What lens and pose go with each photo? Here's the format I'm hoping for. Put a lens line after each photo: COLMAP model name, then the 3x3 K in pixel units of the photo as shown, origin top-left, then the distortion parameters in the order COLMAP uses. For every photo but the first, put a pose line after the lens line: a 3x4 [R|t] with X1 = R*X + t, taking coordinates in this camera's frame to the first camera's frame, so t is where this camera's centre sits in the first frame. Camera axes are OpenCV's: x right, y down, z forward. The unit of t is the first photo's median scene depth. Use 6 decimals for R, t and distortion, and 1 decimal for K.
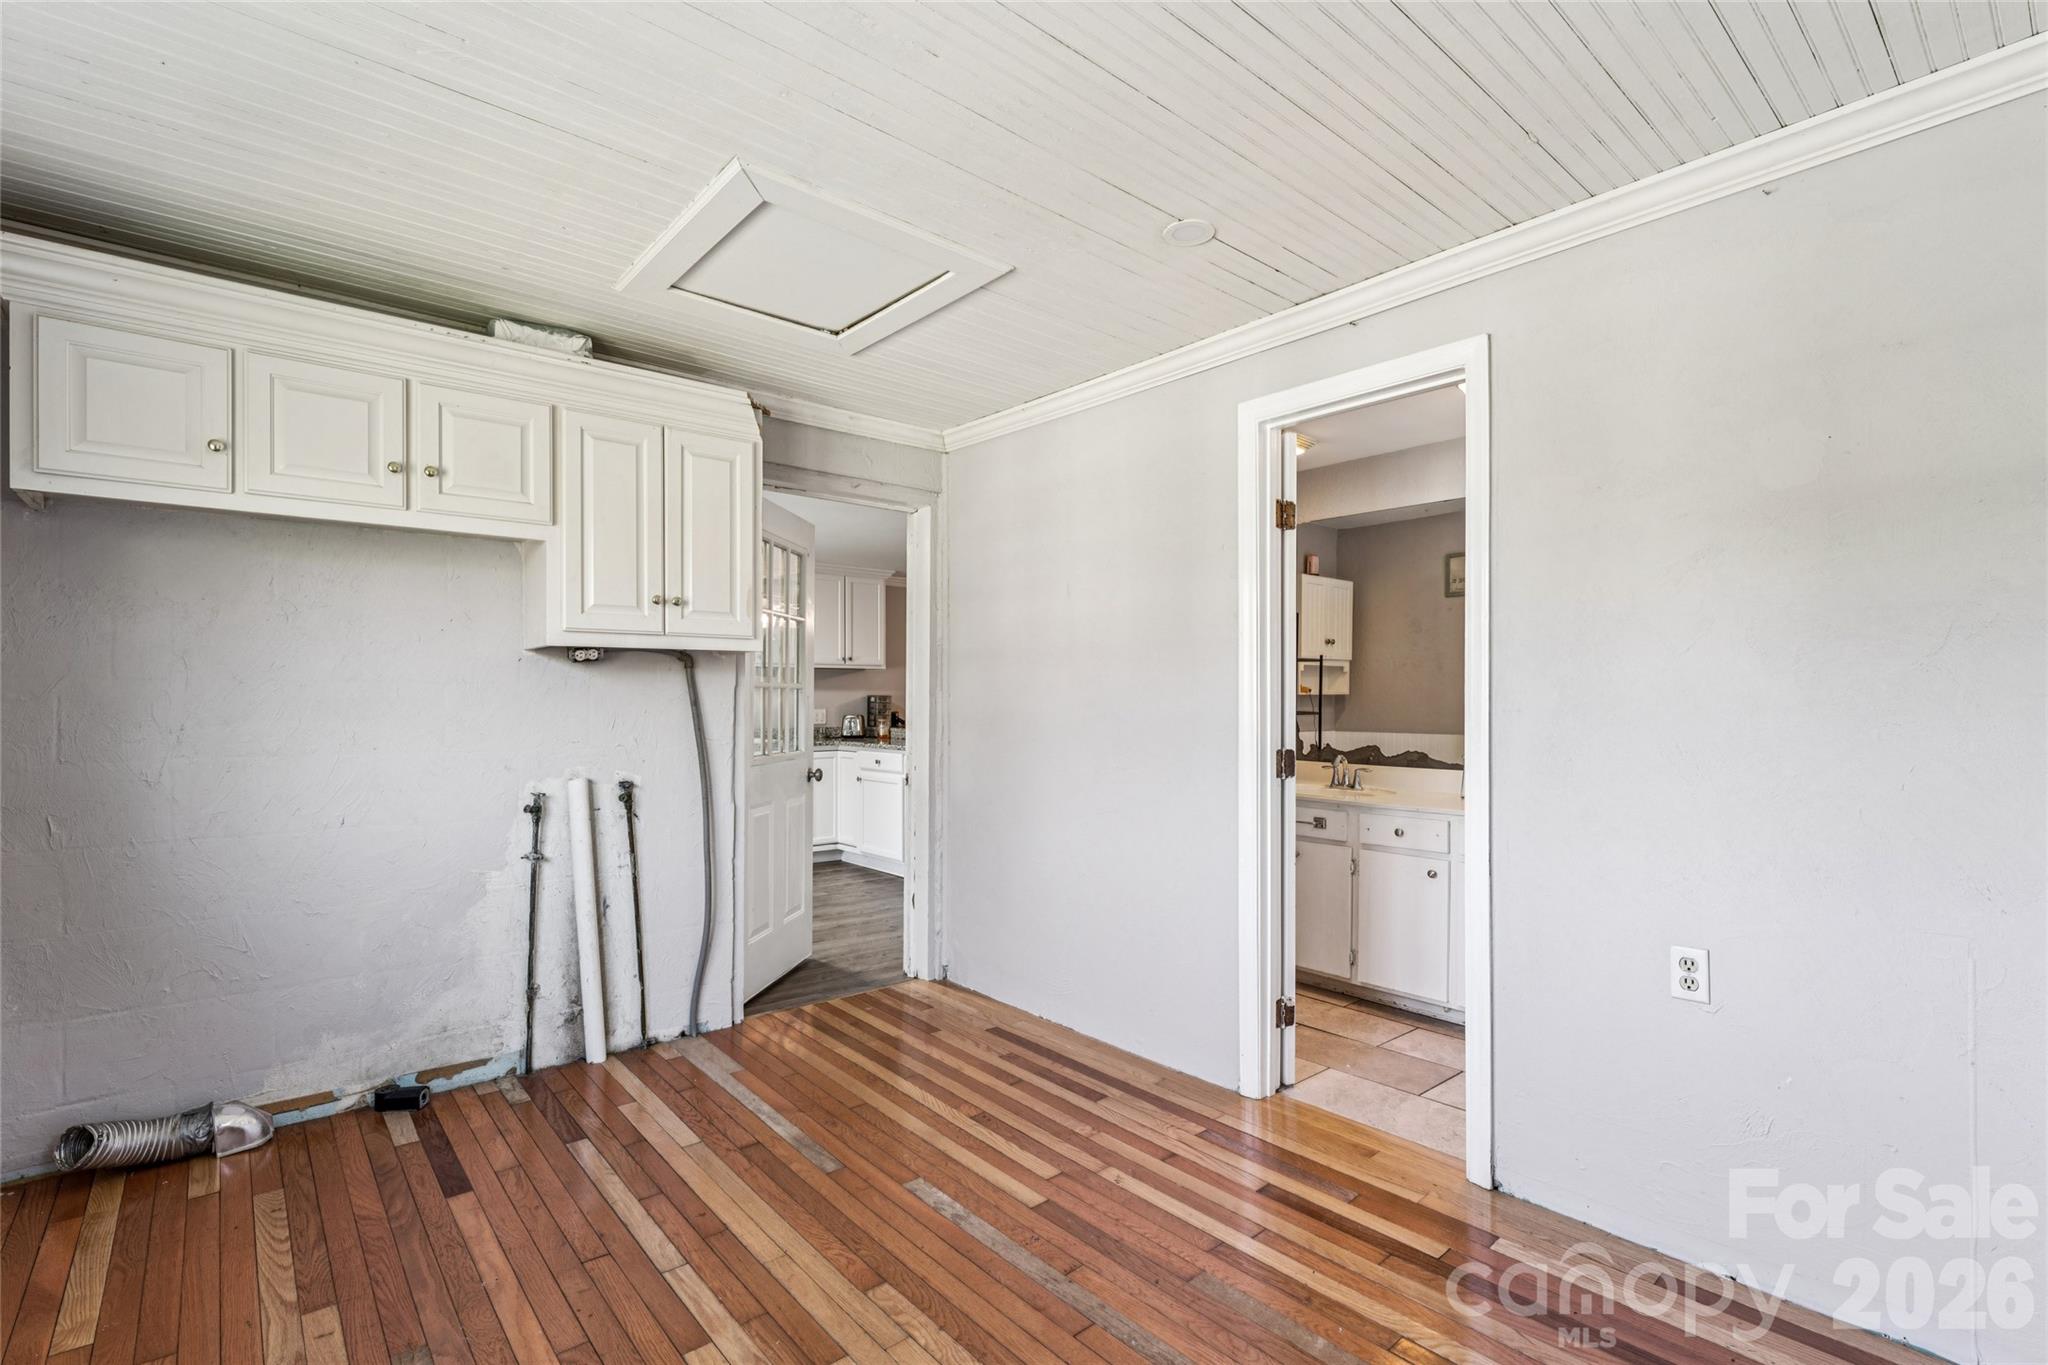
lens RADIAL K [[931.9, 0, 1024.2], [0, 931.9, 697.8], [0, 0, 1]] dist [-0.005107, 0.001339]
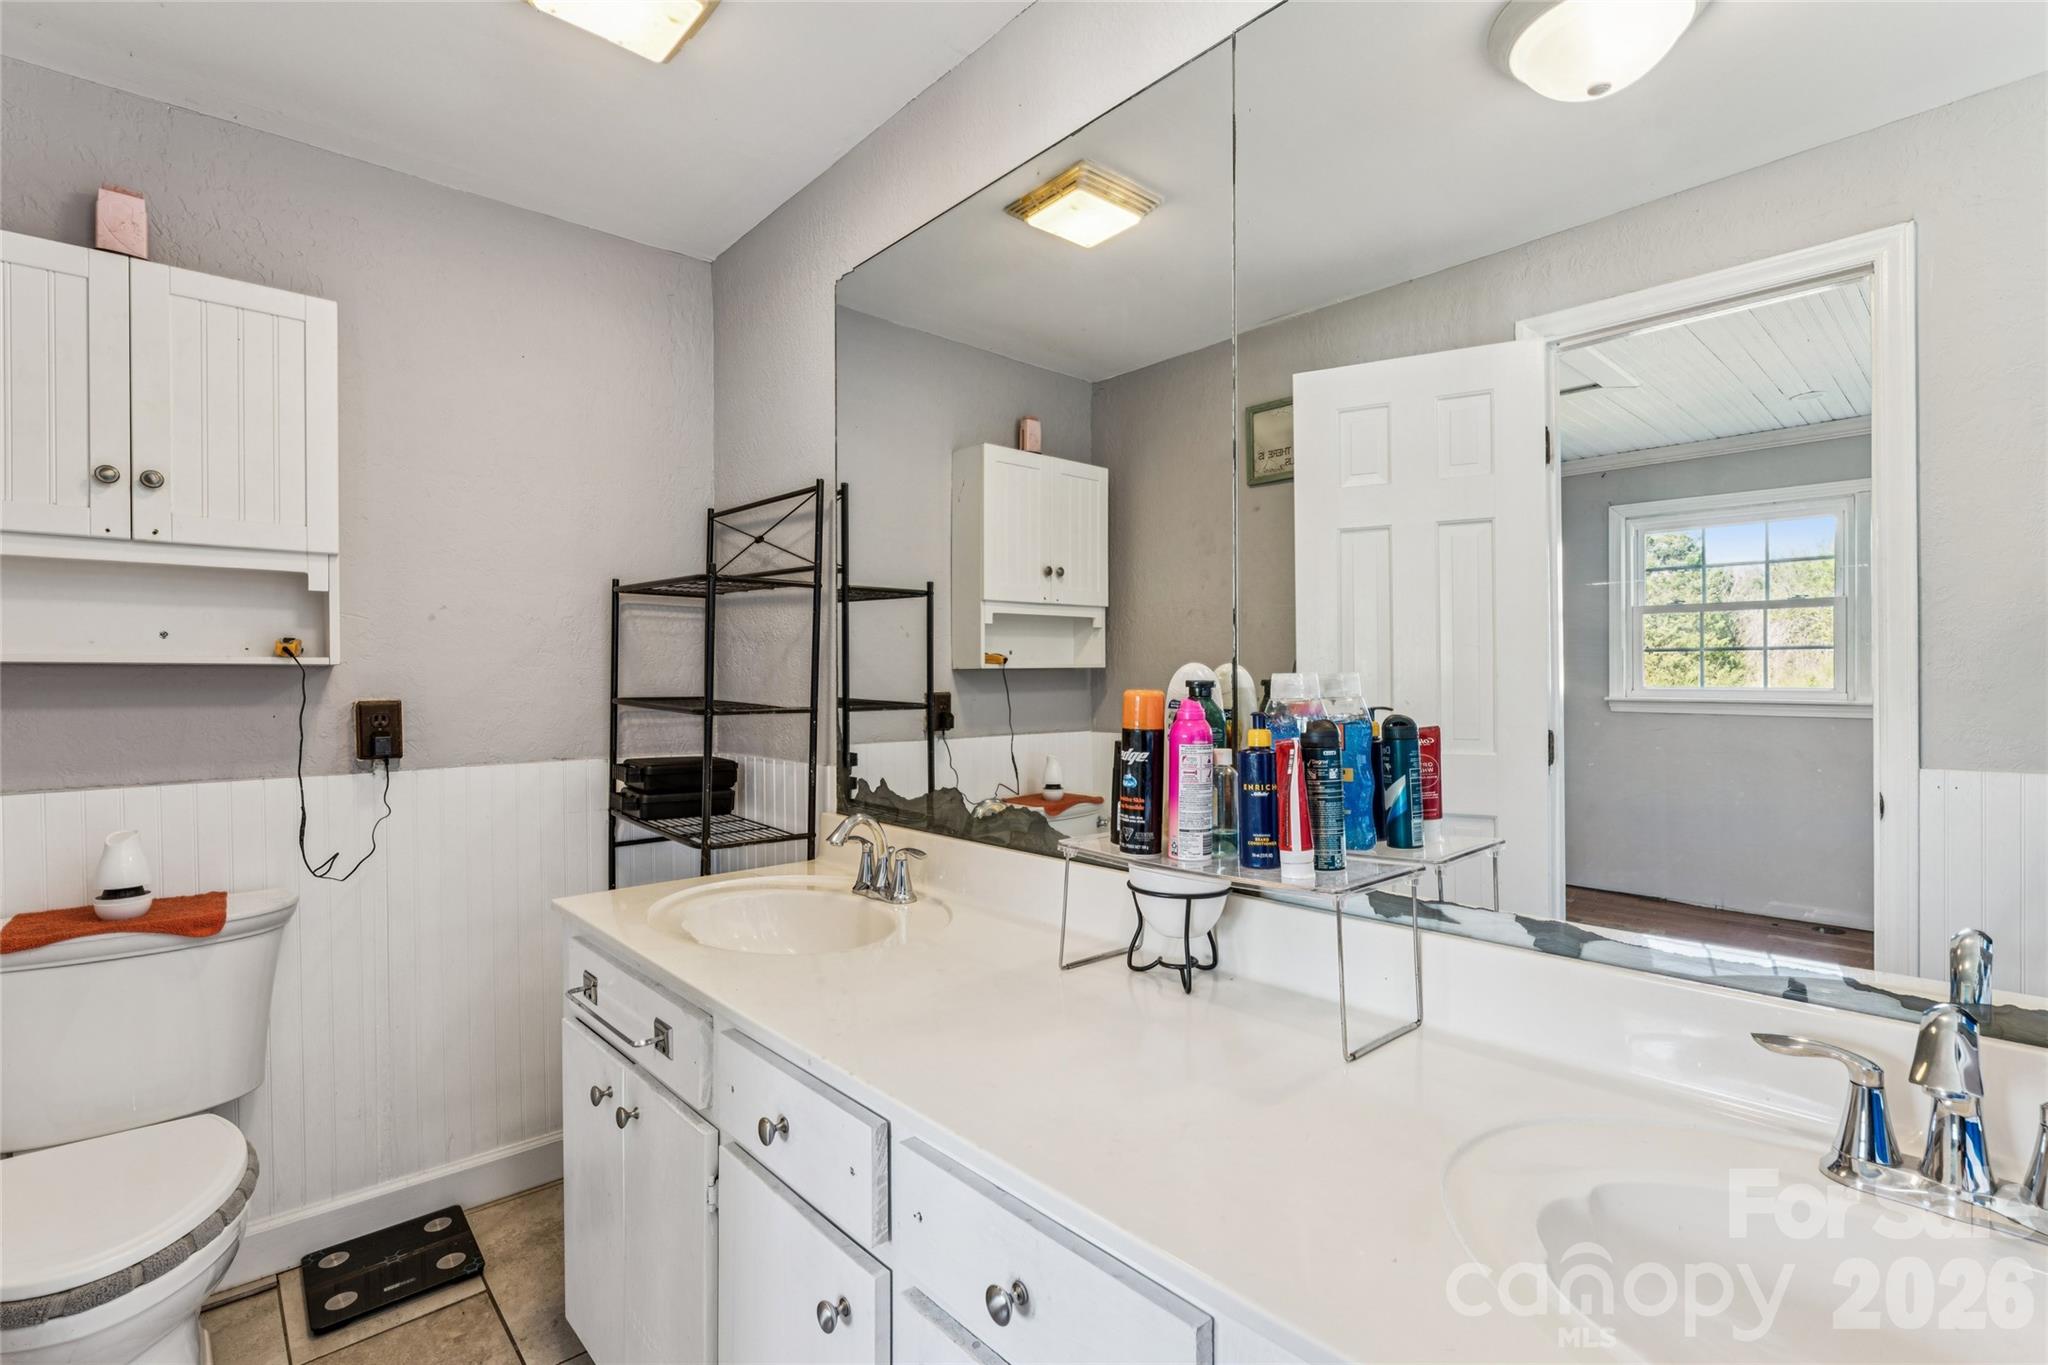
lens RADIAL K [[931.9, 0, 1026.0], [0, 931.9, 690.8], [0, 0, 1]] dist [-0.005107, 0.001339]
pose [[0.999754, -0.017238, 0.013965, 0.293736], [0.017073, 0.999784, 0.011893, 0.003212], [-0.014167, -0.011652, 0.999832, 0.435791]]
